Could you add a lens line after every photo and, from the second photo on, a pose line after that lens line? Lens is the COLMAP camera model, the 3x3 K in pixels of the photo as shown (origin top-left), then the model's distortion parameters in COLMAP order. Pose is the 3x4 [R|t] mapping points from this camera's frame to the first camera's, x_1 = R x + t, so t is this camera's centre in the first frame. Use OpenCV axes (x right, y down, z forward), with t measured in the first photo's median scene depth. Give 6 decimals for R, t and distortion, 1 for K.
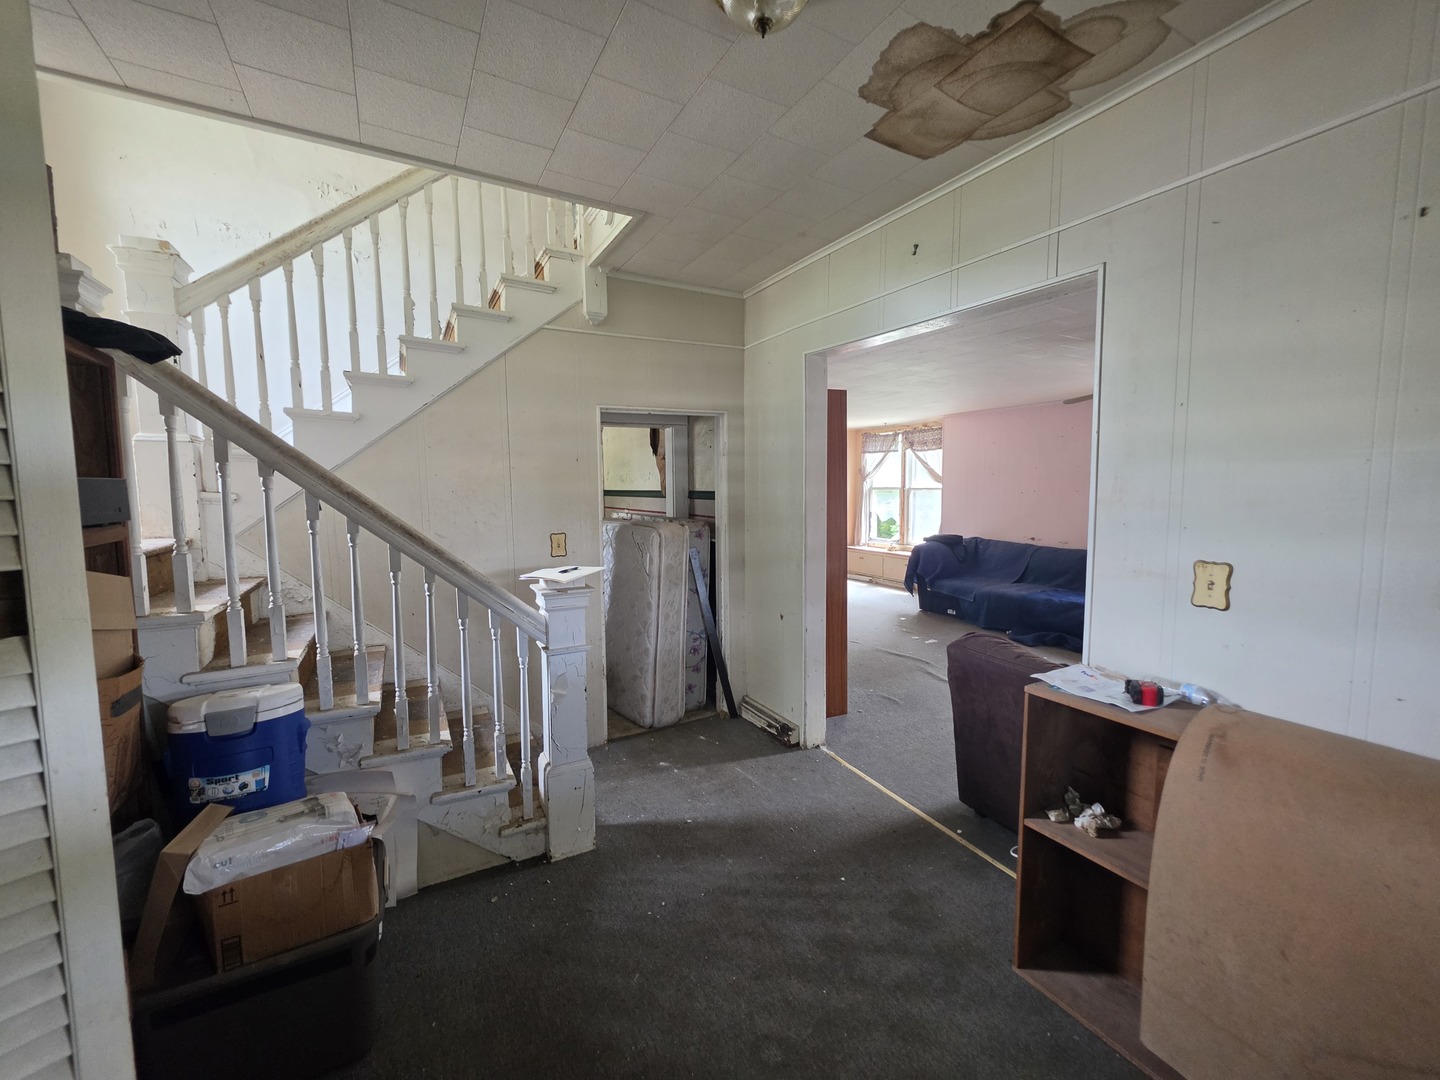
lens RADIAL K [[583.8, 0, 719.0], [0, 583.8, 535.9], [0, 0, 1]] dist [0.000271, 0.000055]
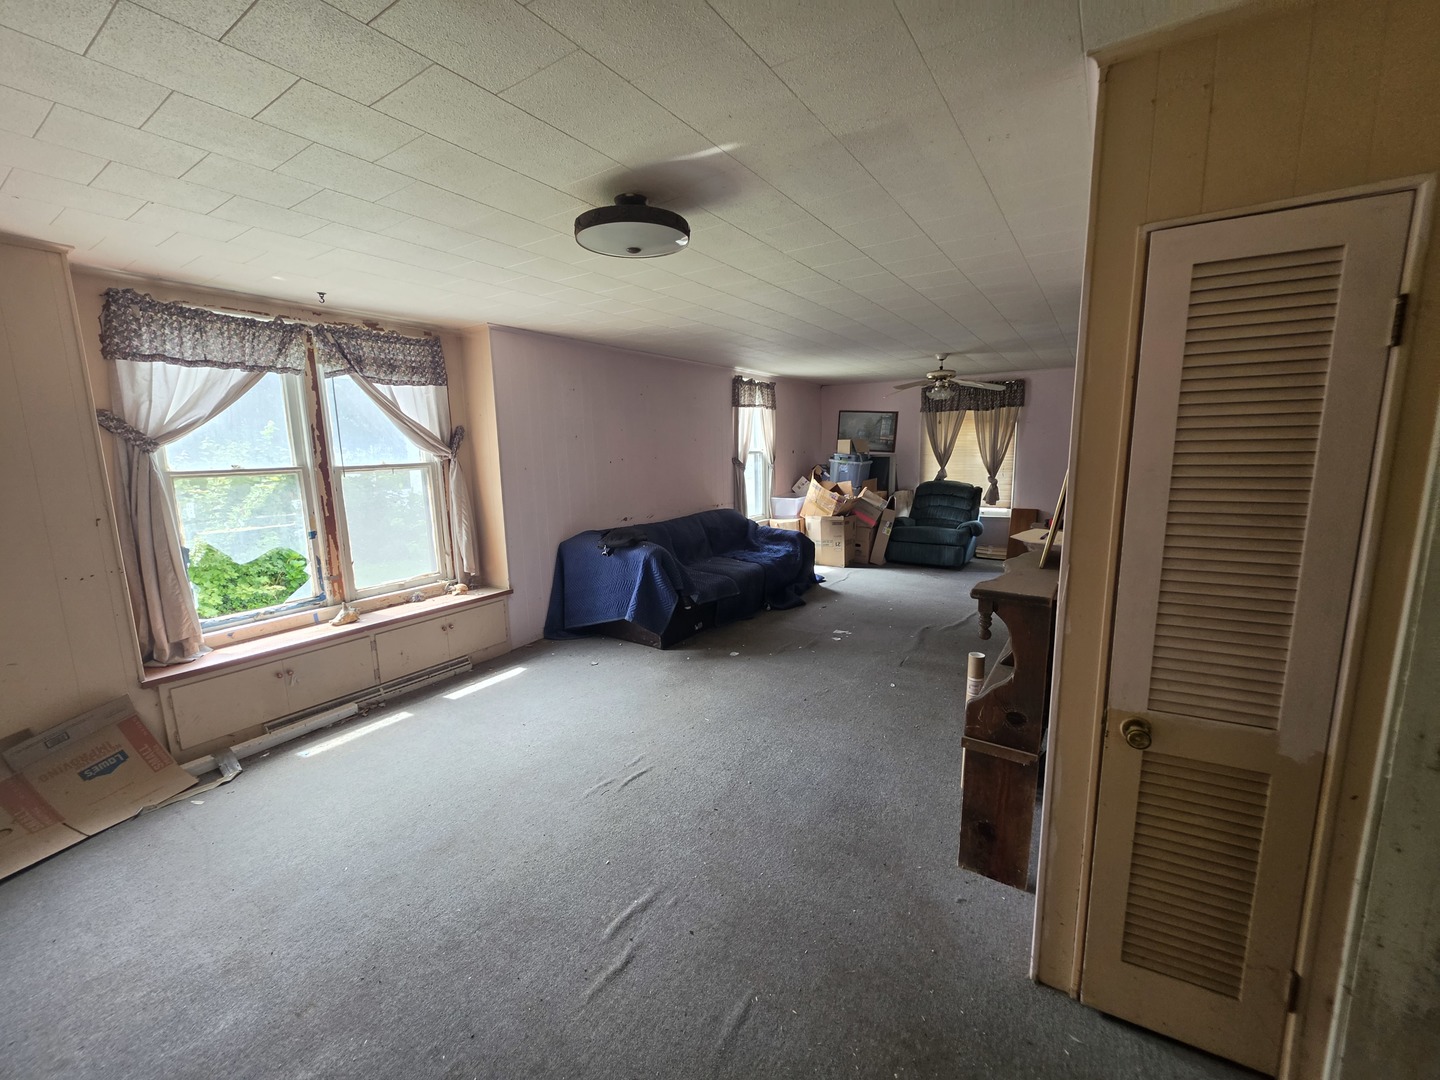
lens RADIAL K [[583.8, 0, 719.0], [0, 583.8, 535.9], [0, 0, 1]] dist [0.000271, 0.000055]
pose [[-0.457958, -0.113564, 0.881690, -0.180040], [0.106721, 0.977611, 0.181351, -0.080579], [-0.882545, 0.177146, -0.435585, 0.955014]]
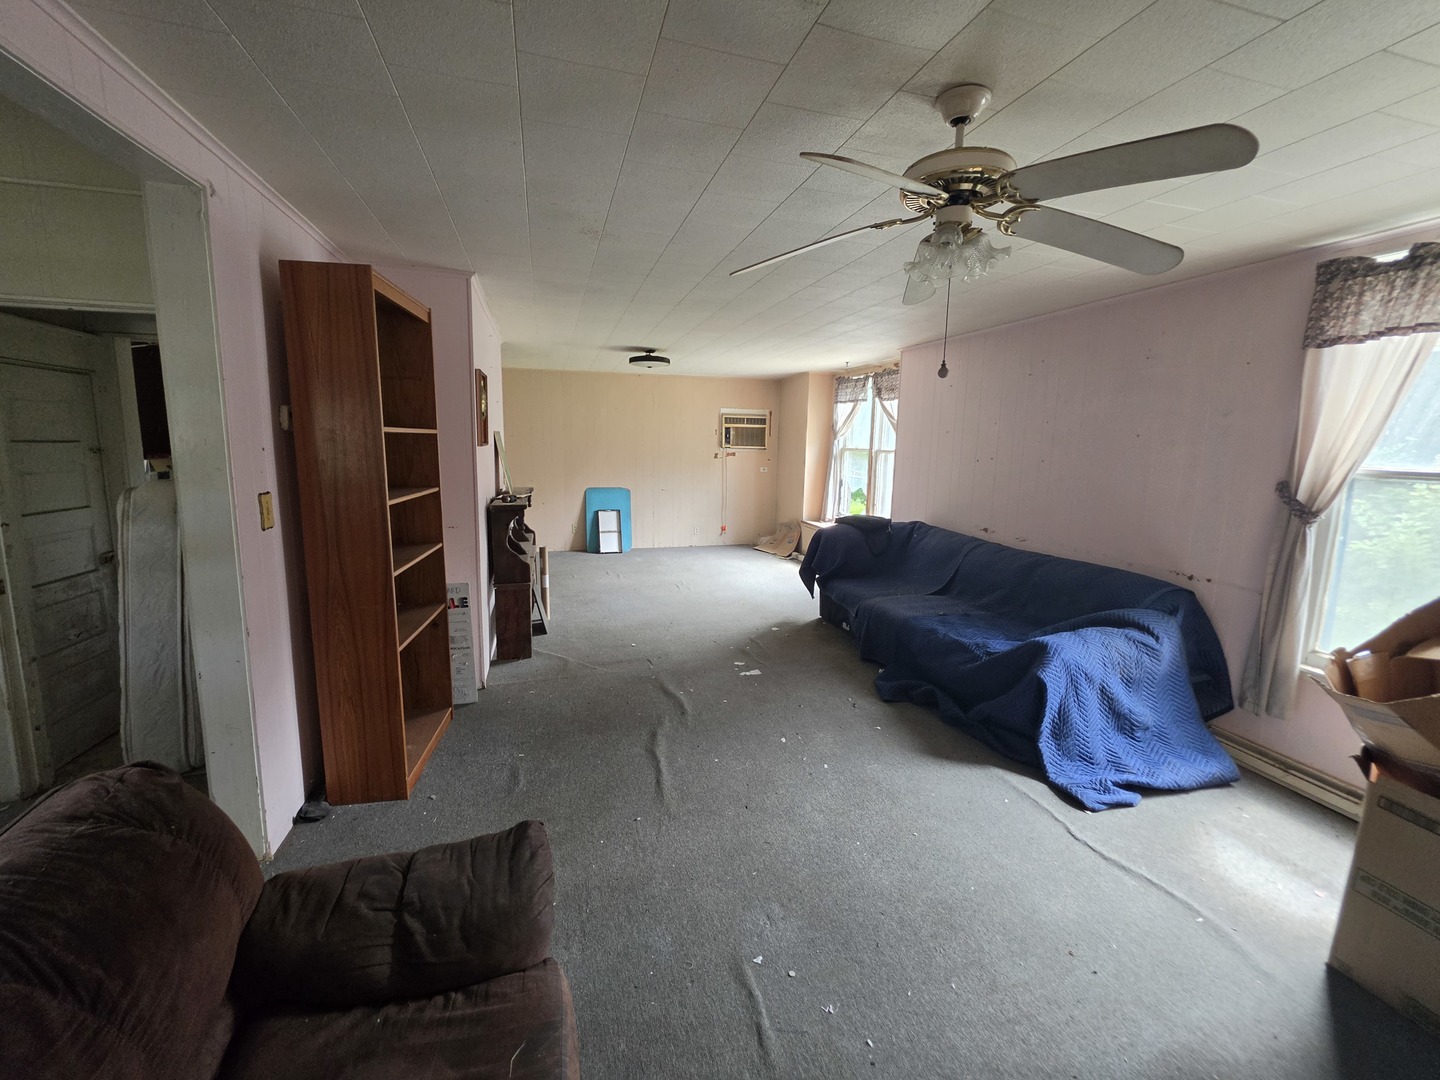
lens RADIAL K [[584.5, 0, 717.3], [0, 584.5, 527.2], [0, 0, 1]] dist [0.000995, 0.000186]
pose [[0.975107, 0.063011, -0.212592, 0.291805], [-0.050940, 0.996788, 0.061796, -0.018487], [0.215803, -0.049429, 0.975185, 0.212531]]
